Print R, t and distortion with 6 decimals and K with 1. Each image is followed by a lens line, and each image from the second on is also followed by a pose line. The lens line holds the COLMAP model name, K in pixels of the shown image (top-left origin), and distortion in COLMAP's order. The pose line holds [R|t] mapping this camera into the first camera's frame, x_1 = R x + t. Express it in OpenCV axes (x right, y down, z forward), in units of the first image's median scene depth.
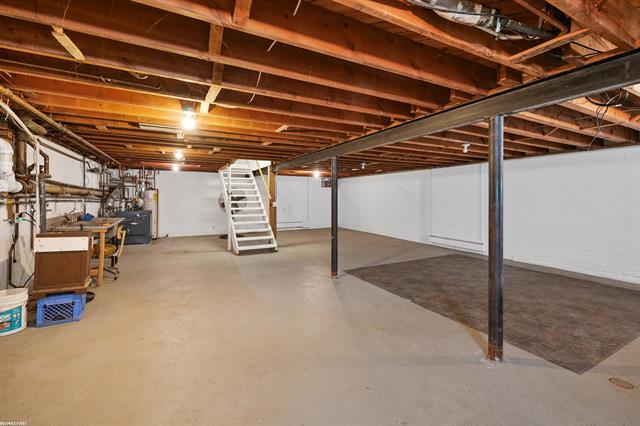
lens RADIAL K [[291.3, 0, 308.7], [0, 291.3, 207.5], [0, 0, 1]] dist [0.000478, -0.000116]
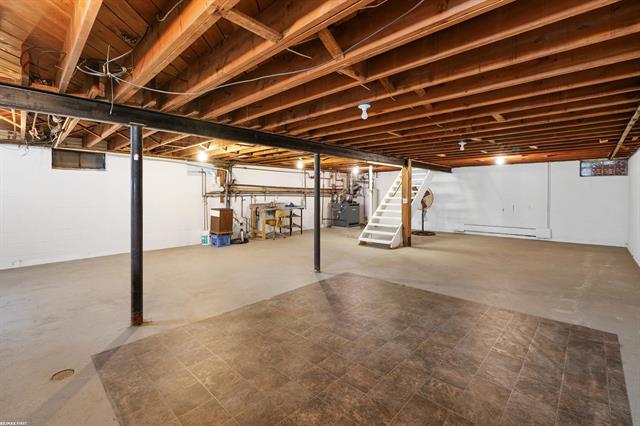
lens RADIAL K [[284.9, 0, 319.3], [0, 284.9, 196.8], [0, 0, 1]] dist [-0.001015, -0.000268]
pose [[0.306885, 0.003845, -0.951739, 1.307563], [-0.030998, 0.999502, -0.005957, -0.019033], [0.951242, 0.031330, 0.306851, 0.873477]]
